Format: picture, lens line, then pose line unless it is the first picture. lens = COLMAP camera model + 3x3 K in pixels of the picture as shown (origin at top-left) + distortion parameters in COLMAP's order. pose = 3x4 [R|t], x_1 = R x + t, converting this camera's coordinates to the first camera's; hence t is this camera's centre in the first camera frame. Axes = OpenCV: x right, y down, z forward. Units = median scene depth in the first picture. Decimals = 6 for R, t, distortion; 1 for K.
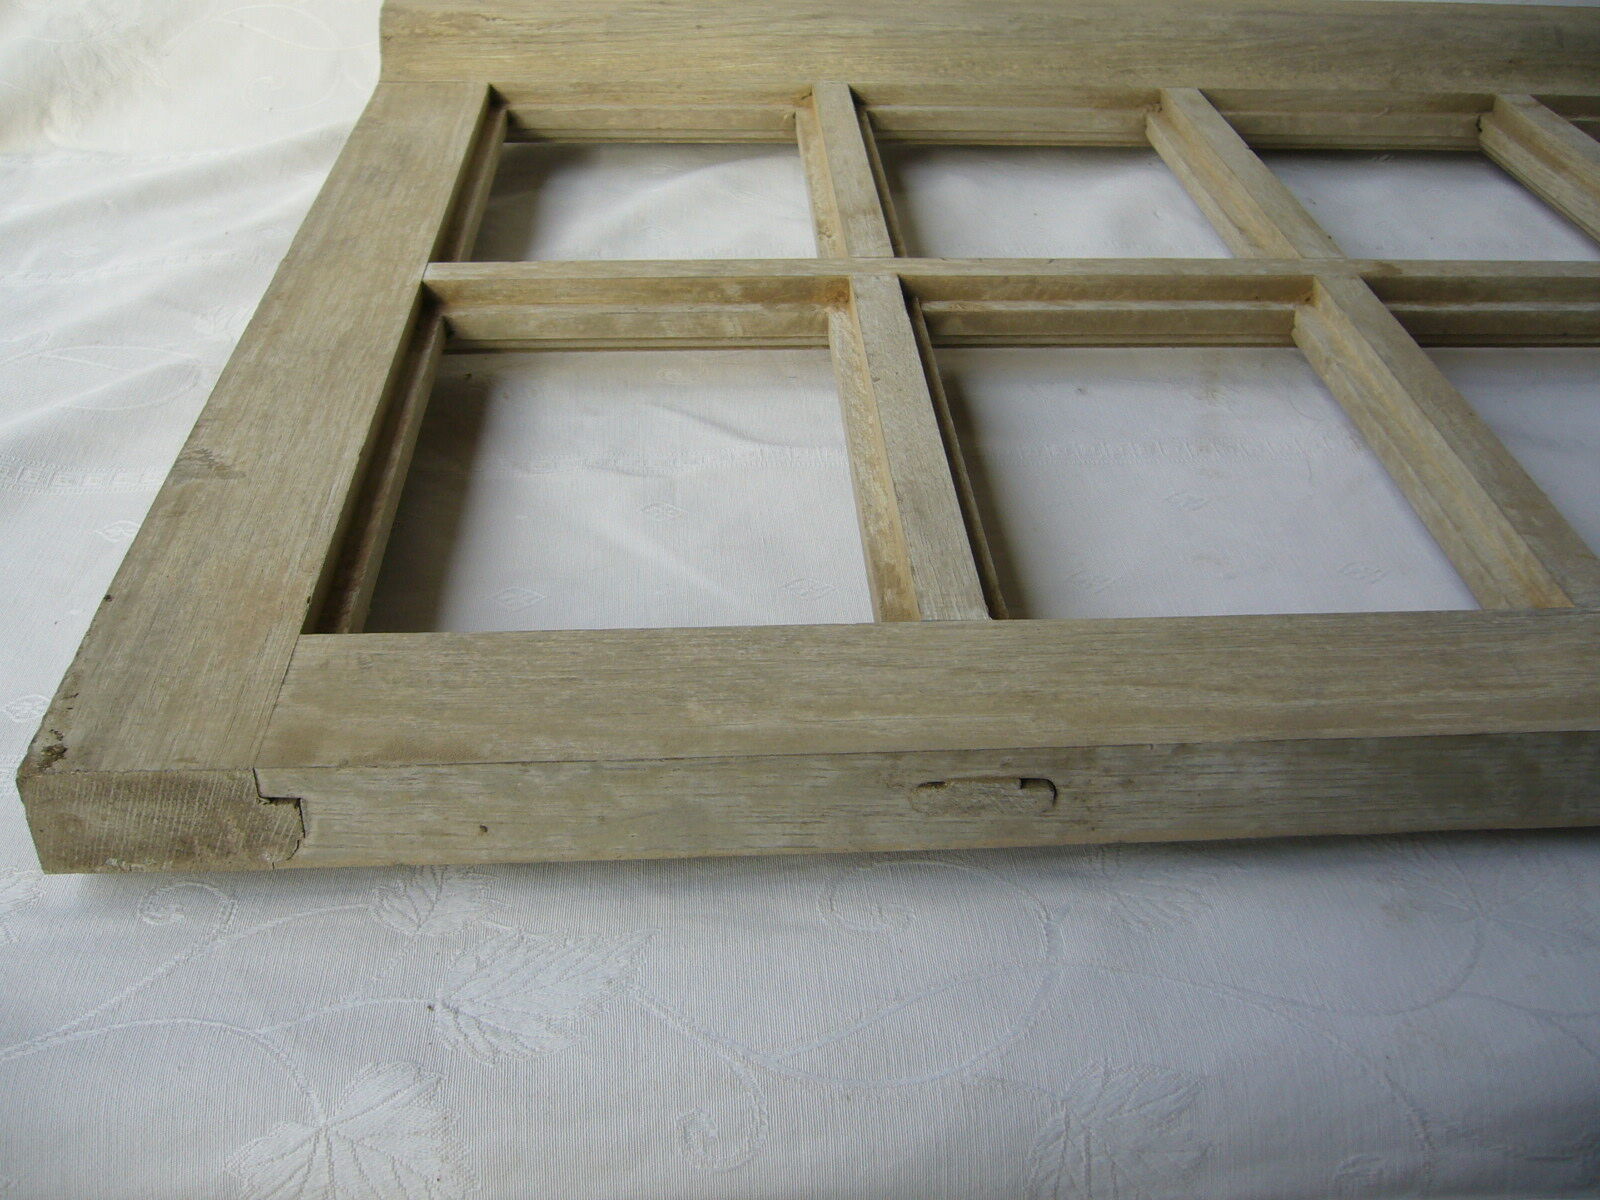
lens RADIAL K [[1686.5, 0, 801.7], [0, 1686.5, 573.4], [0, 0, 1]] dist [-0.068394, 0.000000]
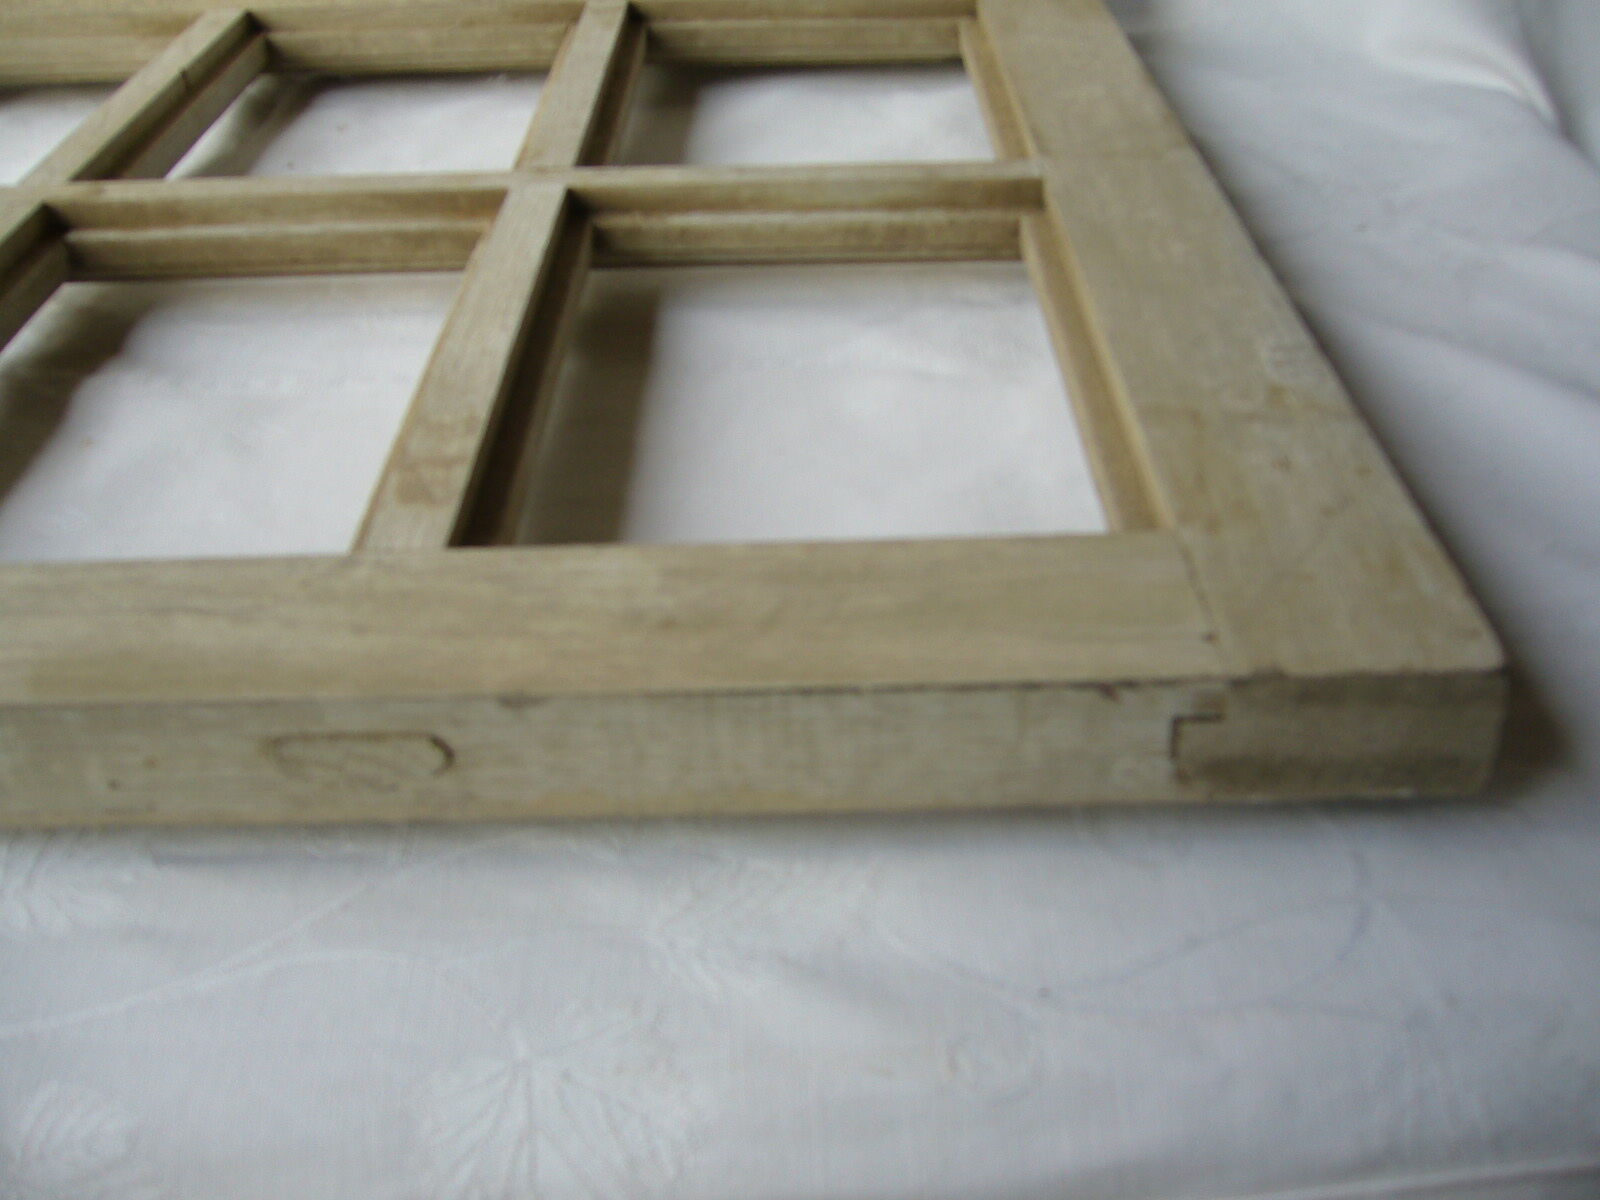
lens RADIAL K [[1686.5, 0, 799.4], [0, 1686.5, 587.0], [0, 0, 1]] dist [-0.068394, 0.000000]
pose [[0.998052, -0.002175, -0.062343, 0.798199], [0.003324, 0.999826, 0.018337, 0.010599], [0.062292, -0.018508, 0.997886, 0.152919]]
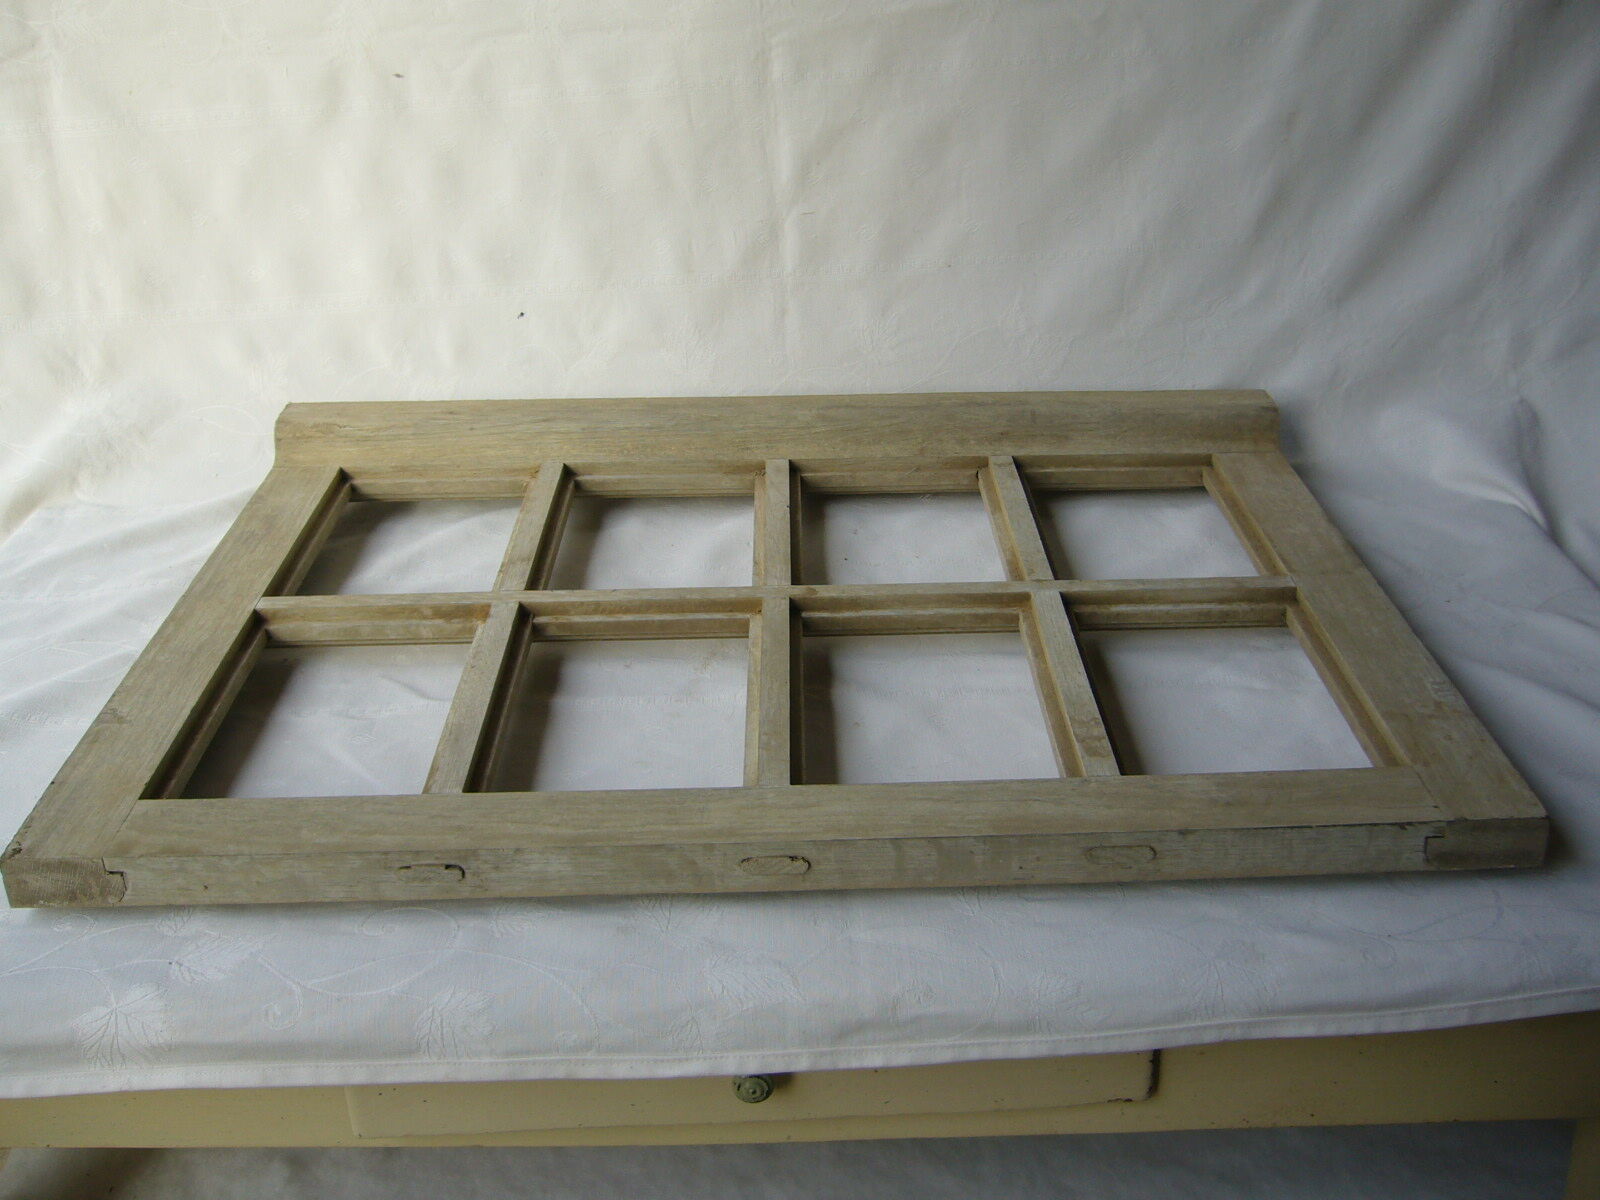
lens RADIAL K [[1686.5, 0, 796.5], [0, 1686.5, 583.3], [0, 0, 1]] dist [-0.068394, 0.000000]
pose [[0.998275, -0.012721, -0.057312, 0.448179], [0.005934, 0.993105, -0.117076, 0.011111], [0.058406, 0.116534, 0.991468, -0.731689]]
